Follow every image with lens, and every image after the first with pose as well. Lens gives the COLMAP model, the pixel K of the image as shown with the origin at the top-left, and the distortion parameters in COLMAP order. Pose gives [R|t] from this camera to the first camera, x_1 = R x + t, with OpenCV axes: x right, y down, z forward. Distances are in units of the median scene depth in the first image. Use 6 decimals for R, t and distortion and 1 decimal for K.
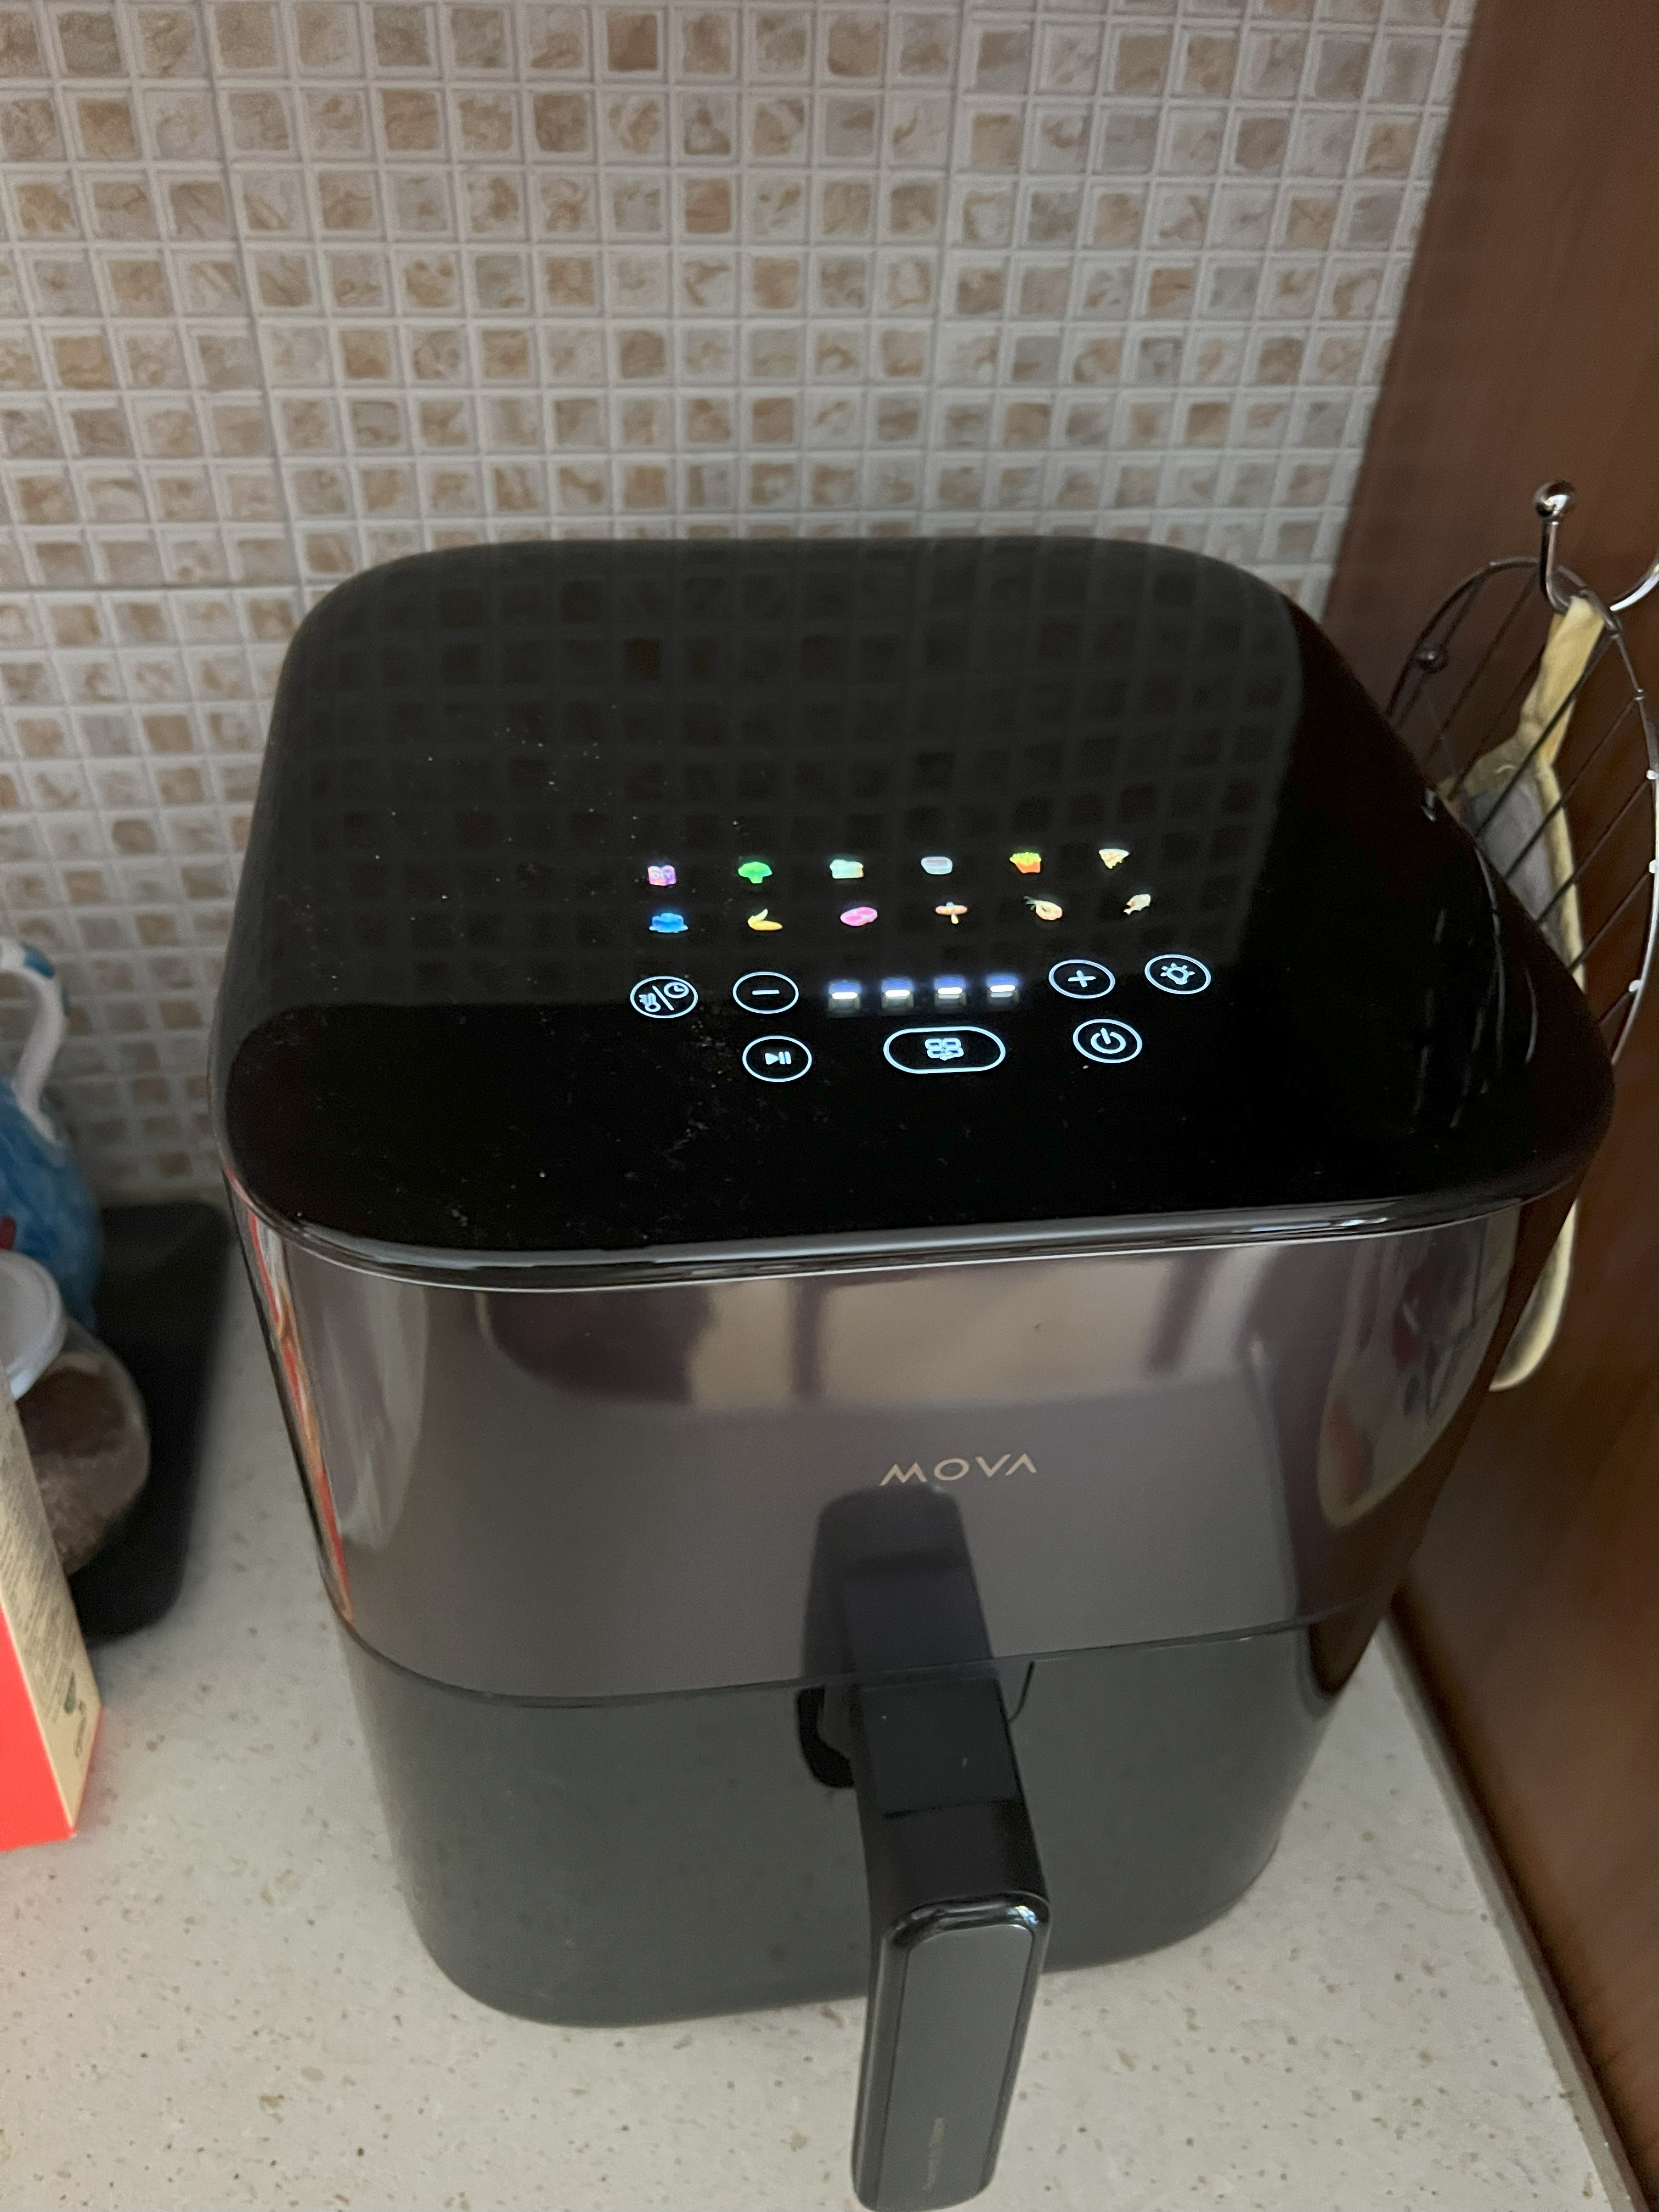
lens RADIAL K [[1755.4, 0, 859.1], [0, 1755.4, 1149.8], [0, 0, 1]] dist [0.056055, -0.083853]
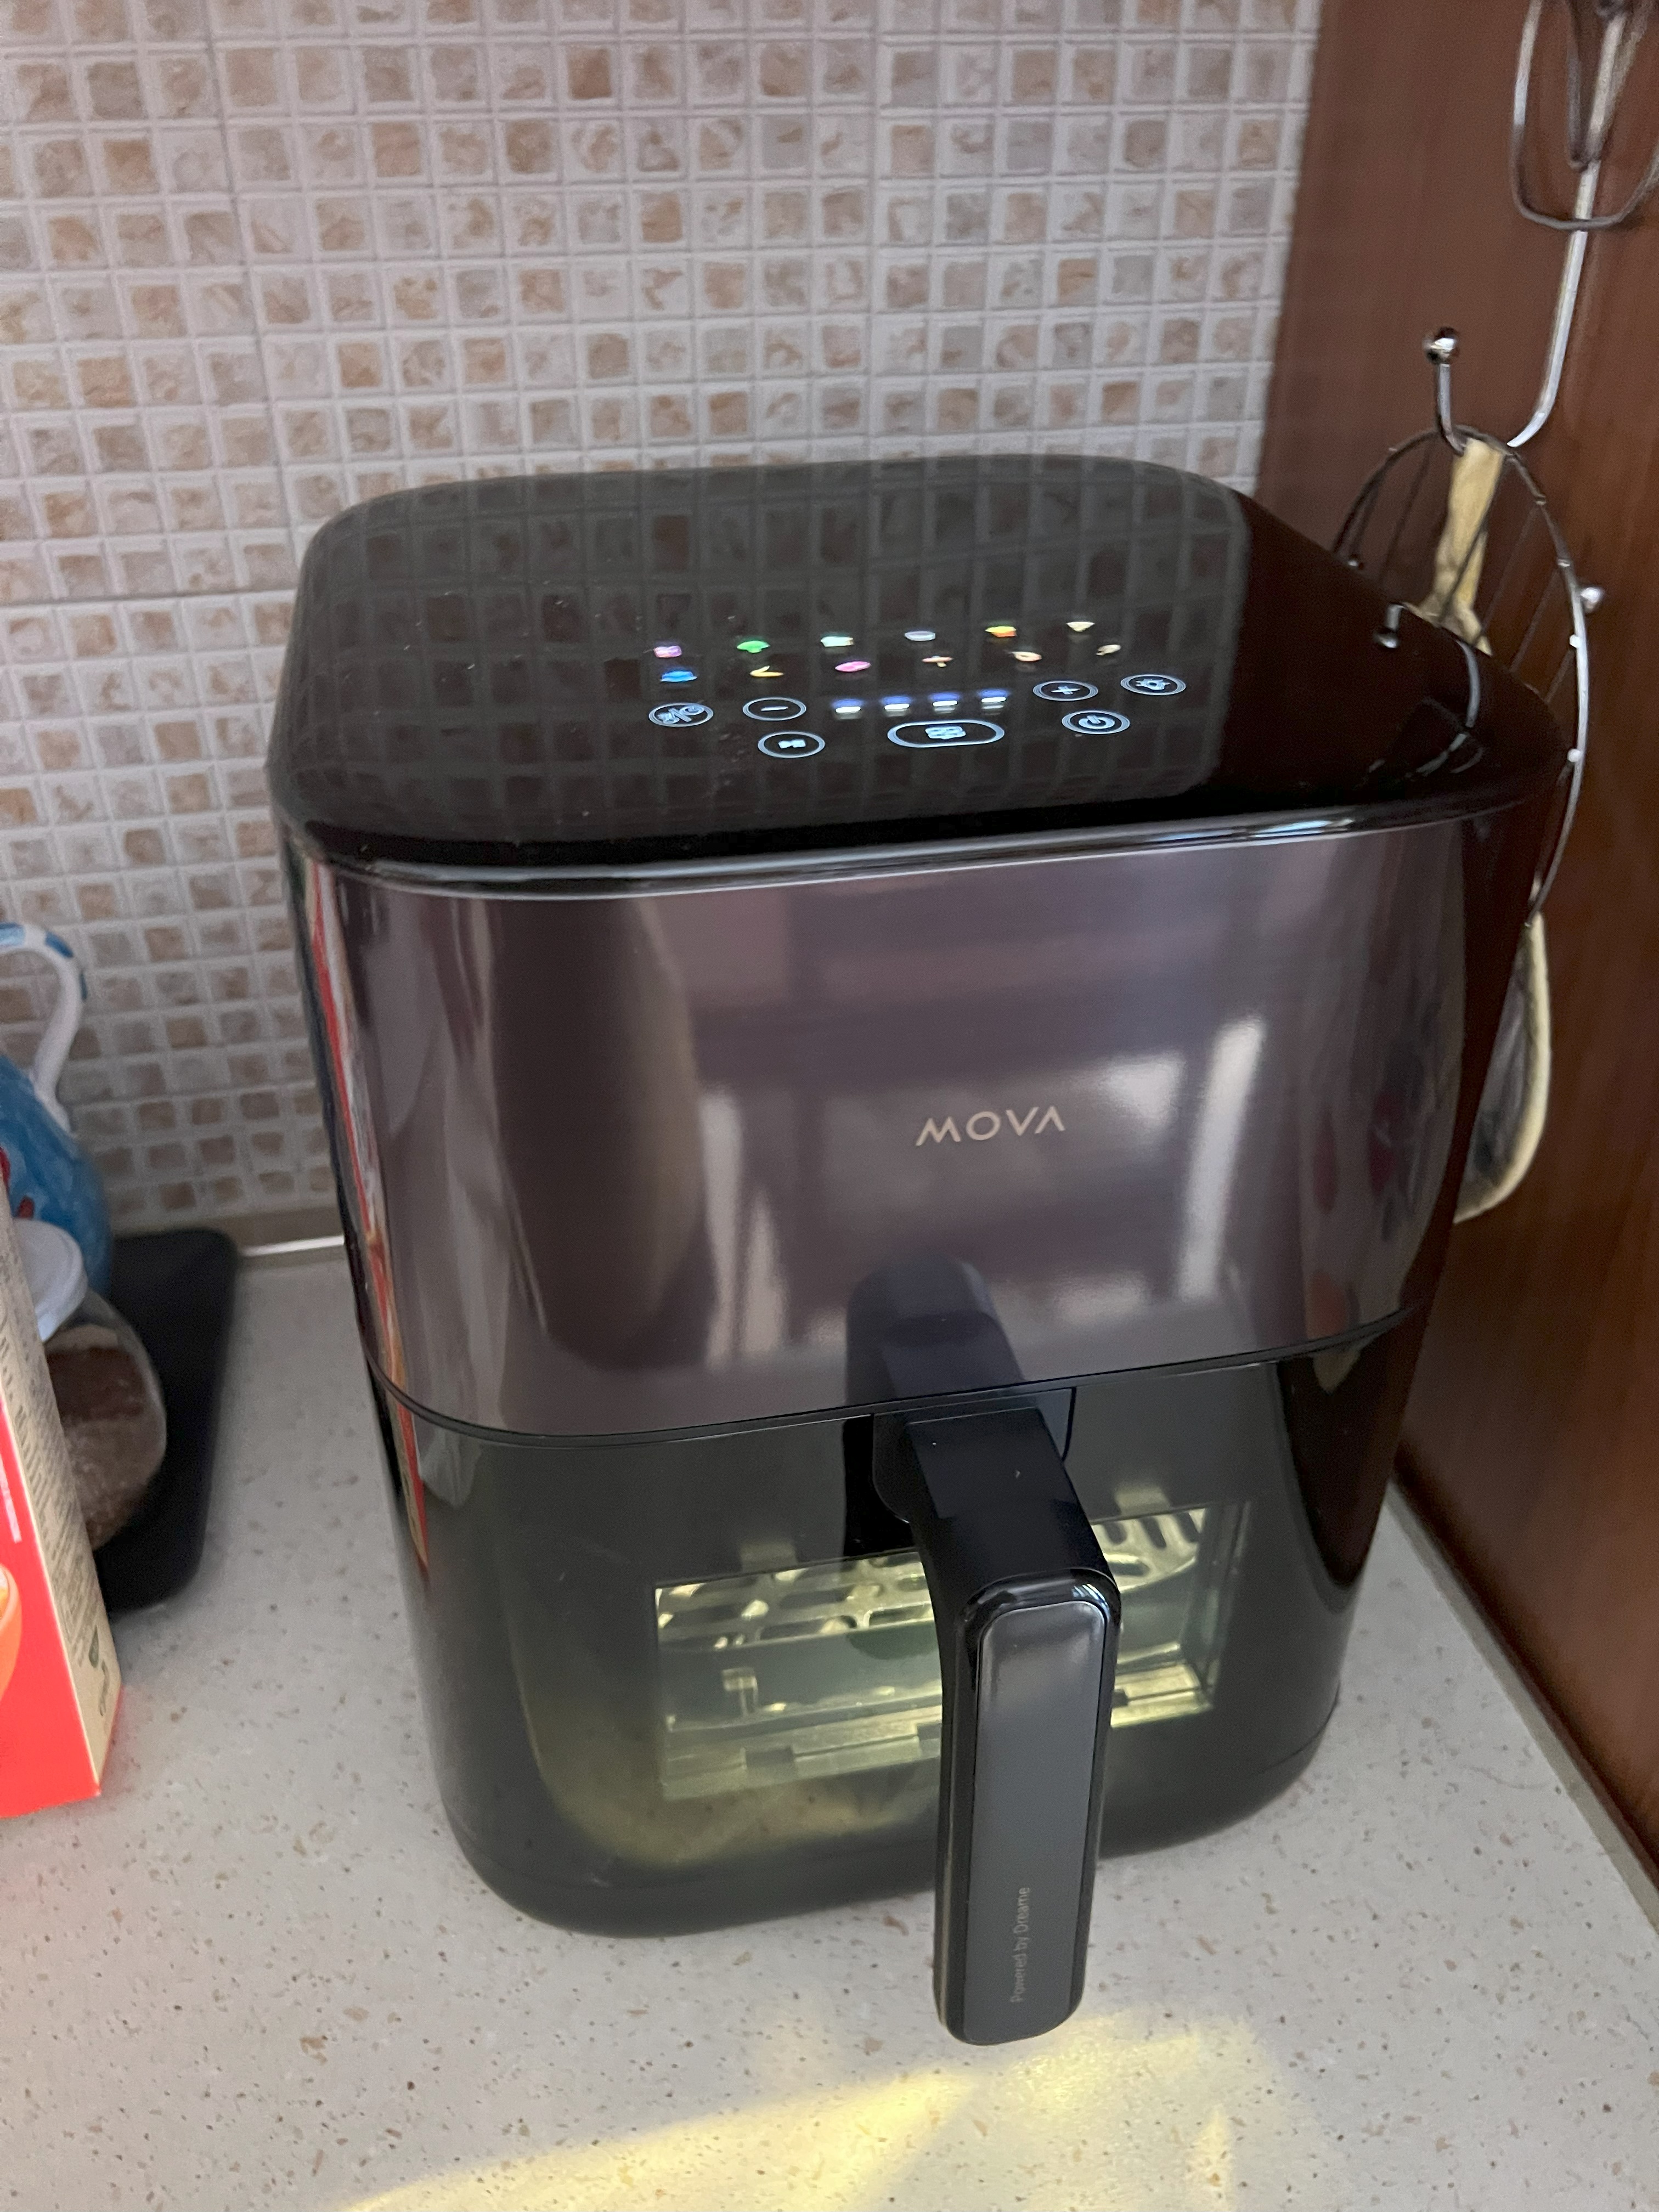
lens RADIAL K [[1755.4, 0, 829.7], [0, 1755.4, 1105.0], [0, 0, 1]] dist [0.056055, -0.083853]
pose [[0.997439, -0.070331, 0.013015, -0.032197], [0.071514, 0.983742, -0.164736, 0.210272], [-0.001217, 0.165245, 0.986252, -0.017011]]
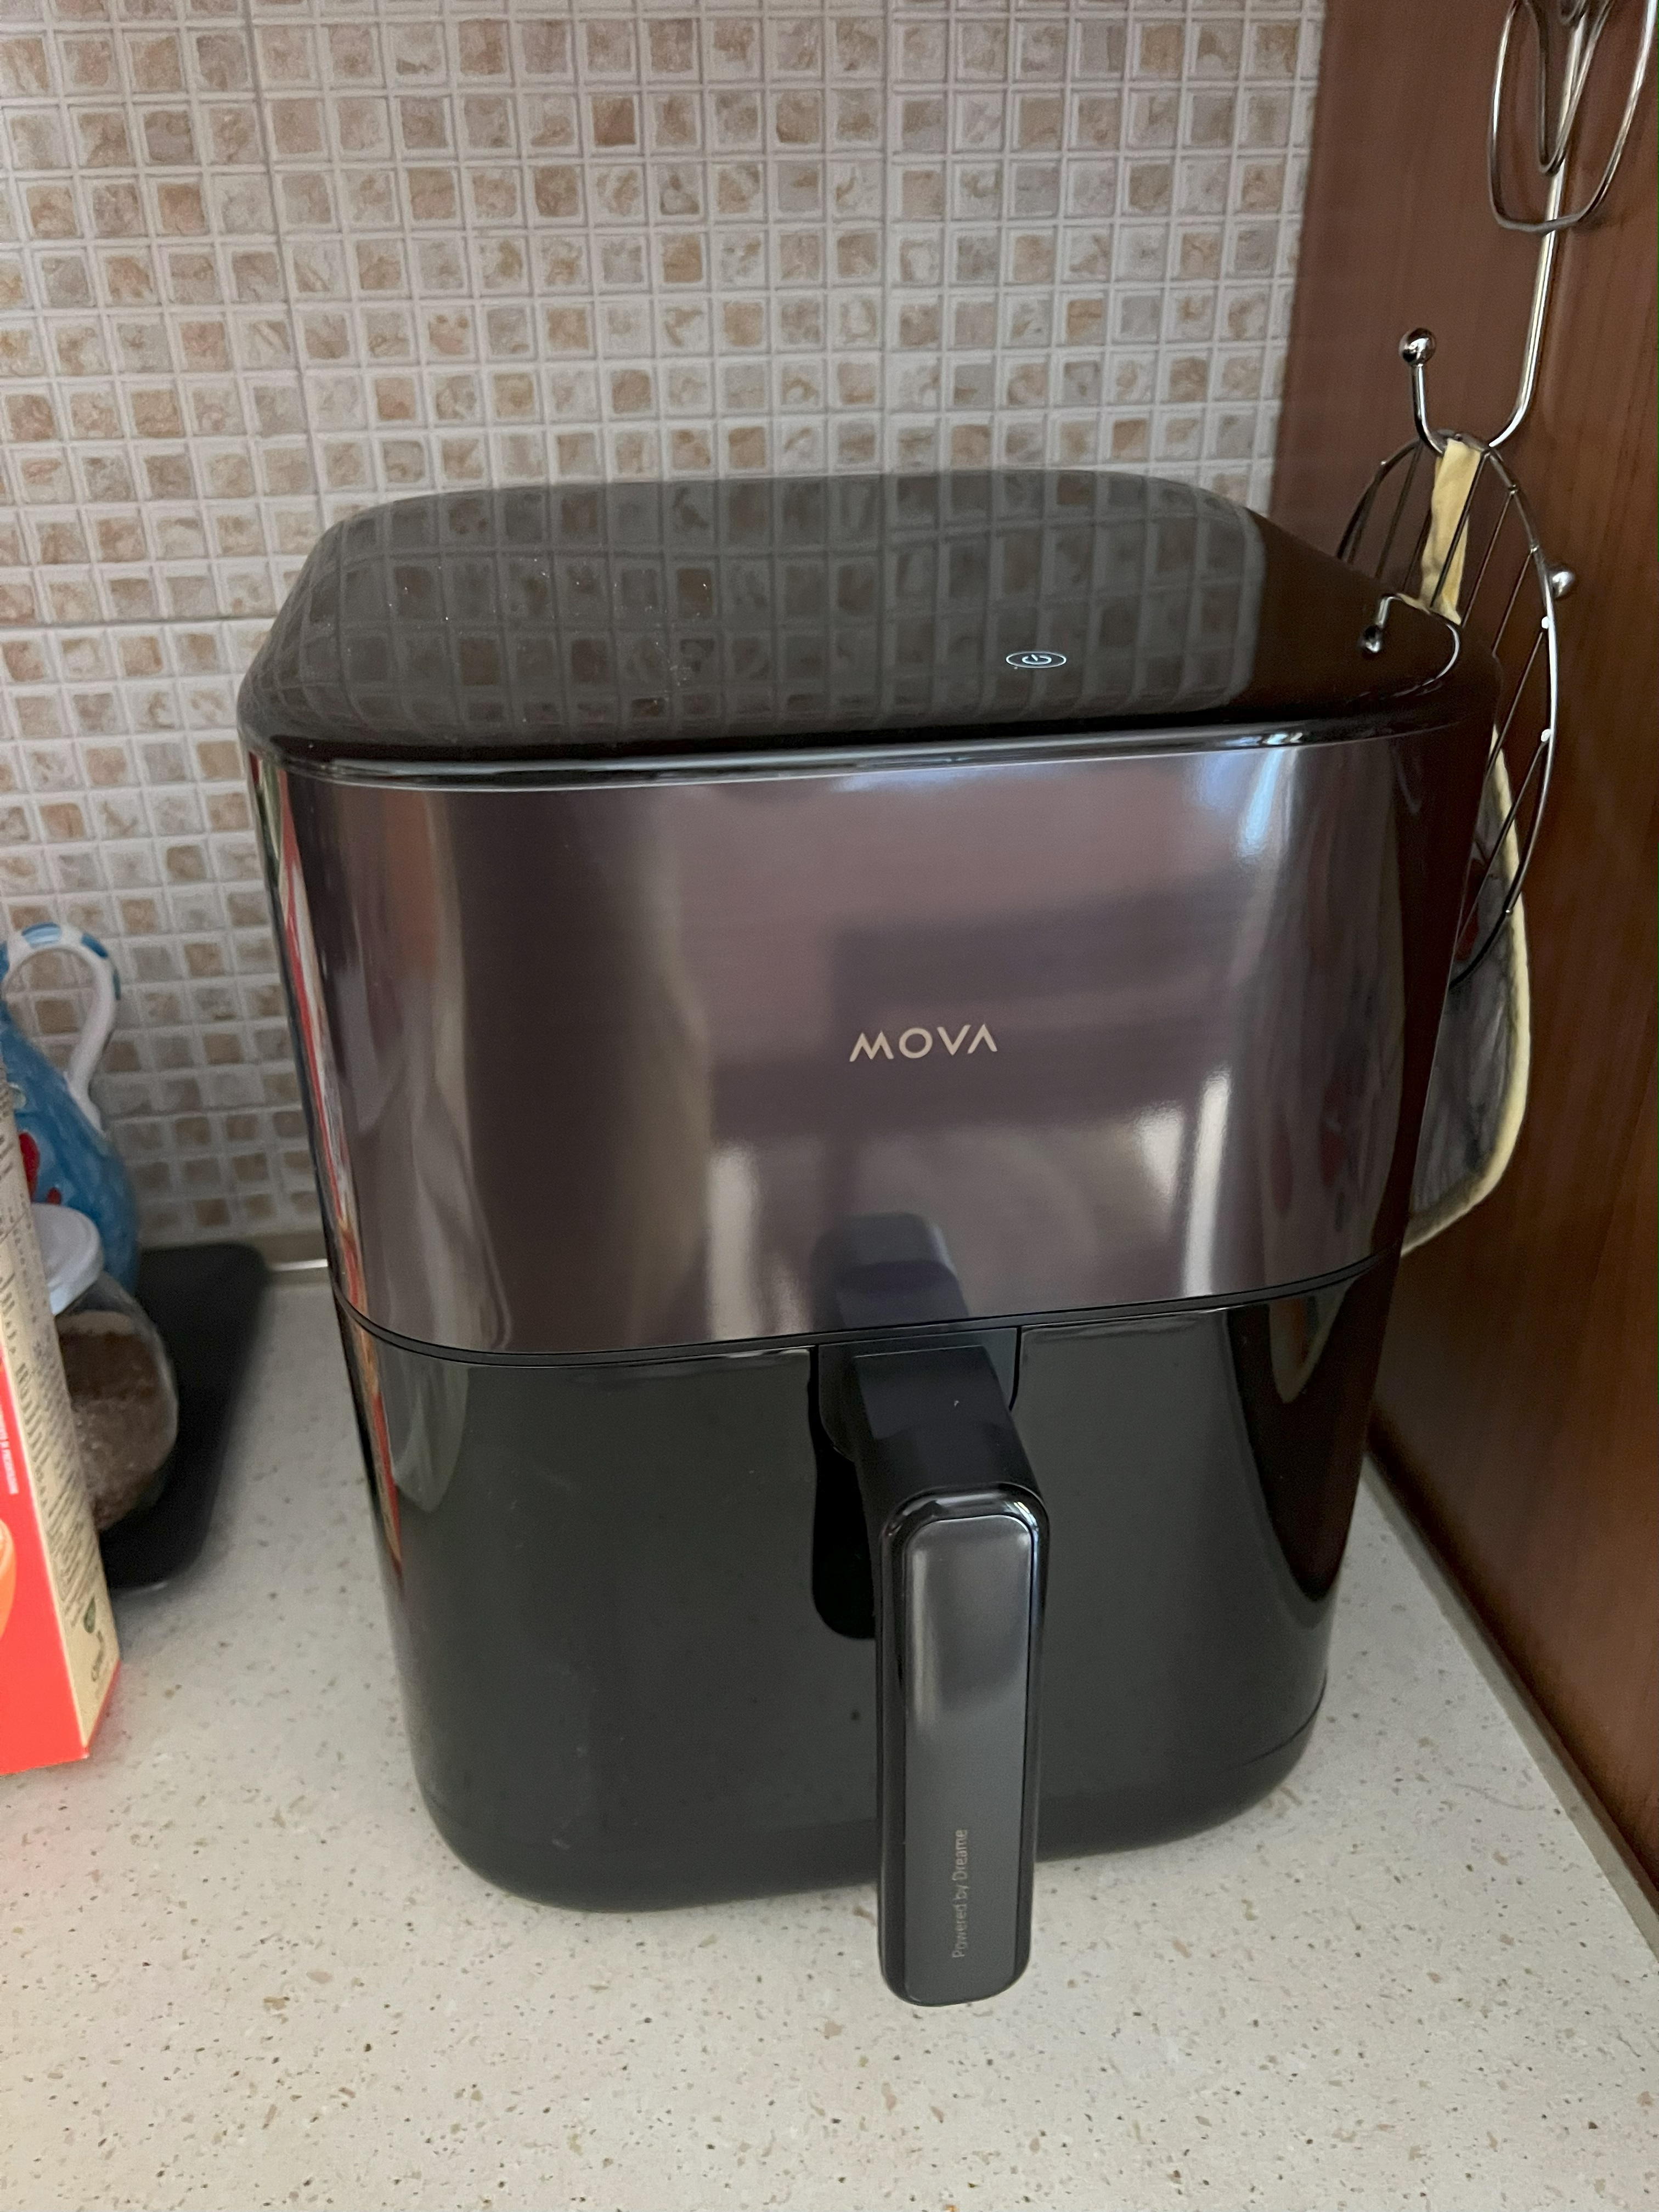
lens RADIAL K [[1755.4, 0, 825.9], [0, 1755.4, 1127.5], [0, 0, 1]] dist [0.056055, -0.083853]
pose [[0.997865, -0.054210, -0.036428, 0.021389], [0.044622, 0.973141, -0.225845, 0.294951], [0.047692, 0.223737, 0.973482, -0.015116]]
